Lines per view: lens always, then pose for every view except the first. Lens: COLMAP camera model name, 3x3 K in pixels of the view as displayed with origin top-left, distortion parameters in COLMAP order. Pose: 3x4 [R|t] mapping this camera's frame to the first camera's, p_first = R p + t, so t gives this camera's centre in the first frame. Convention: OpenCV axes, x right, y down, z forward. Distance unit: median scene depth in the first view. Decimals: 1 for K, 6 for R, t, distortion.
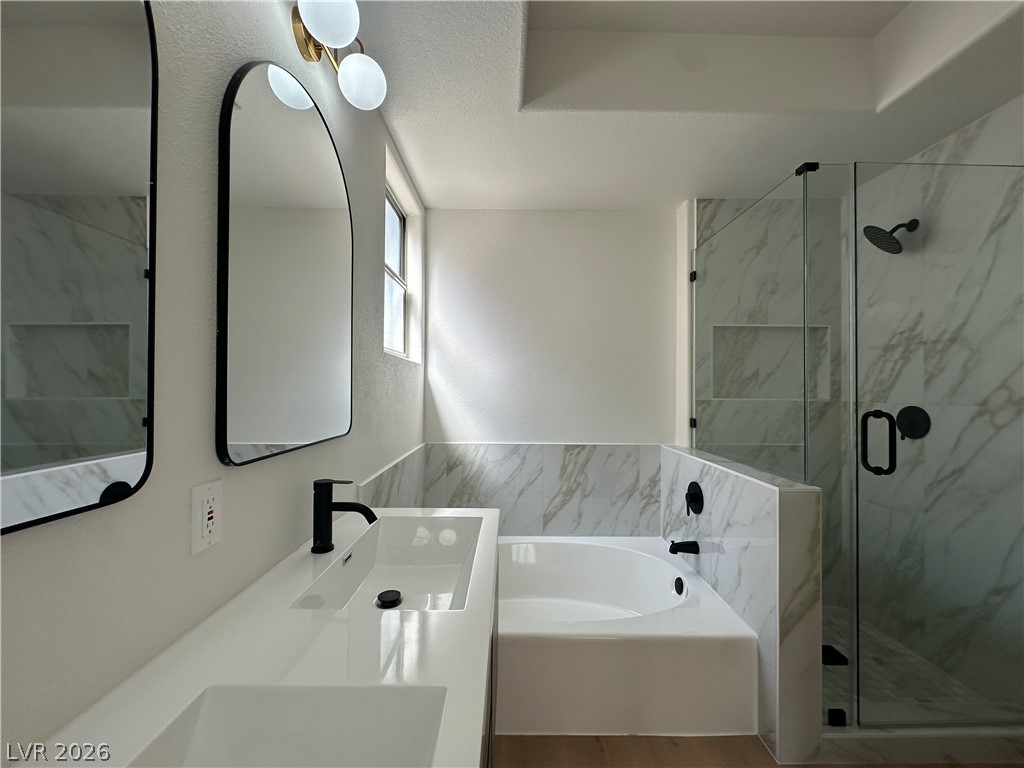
lens RADIAL K [[405.8, 0, 512.5], [0, 405.8, 386.5], [0, 0, 1]] dist [-0.006304, 0.001081]
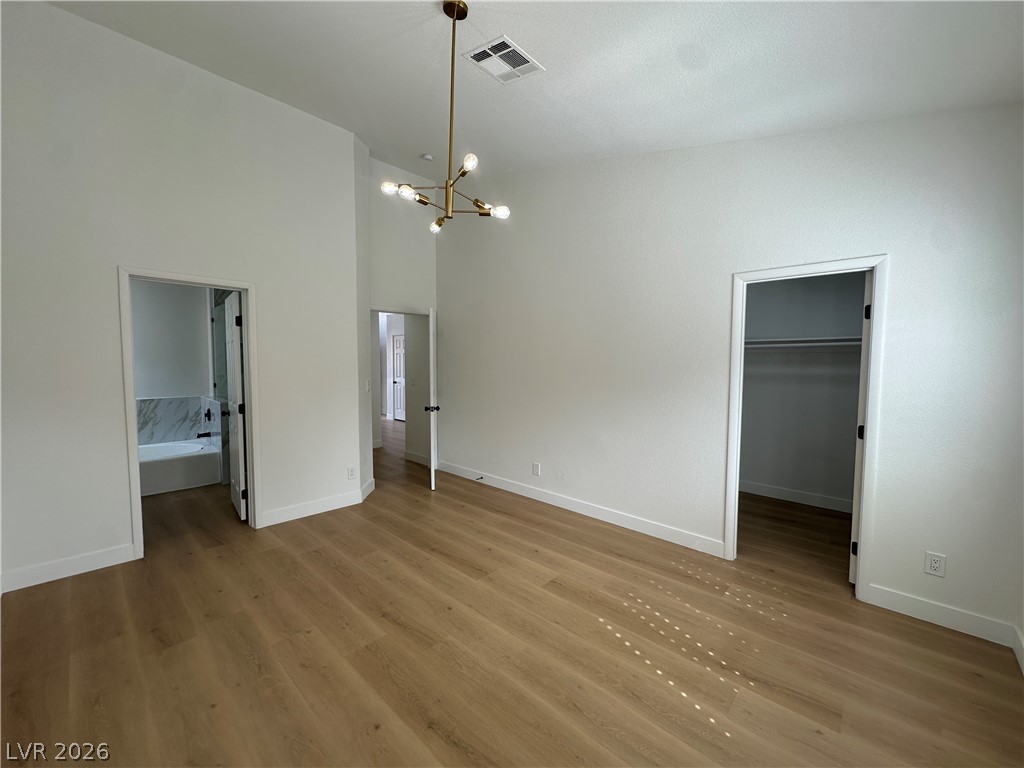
lens RADIAL K [[405.8, 0, 510.6], [0, 405.8, 385.6], [0, 0, 1]] dist [-0.006304, 0.001081]
pose [[0.695828, -0.046295, 0.716715, -0.024742], [-0.006120, 0.997502, 0.070374, -0.074438], [-0.718183, -0.053354, 0.693806, -1.671901]]
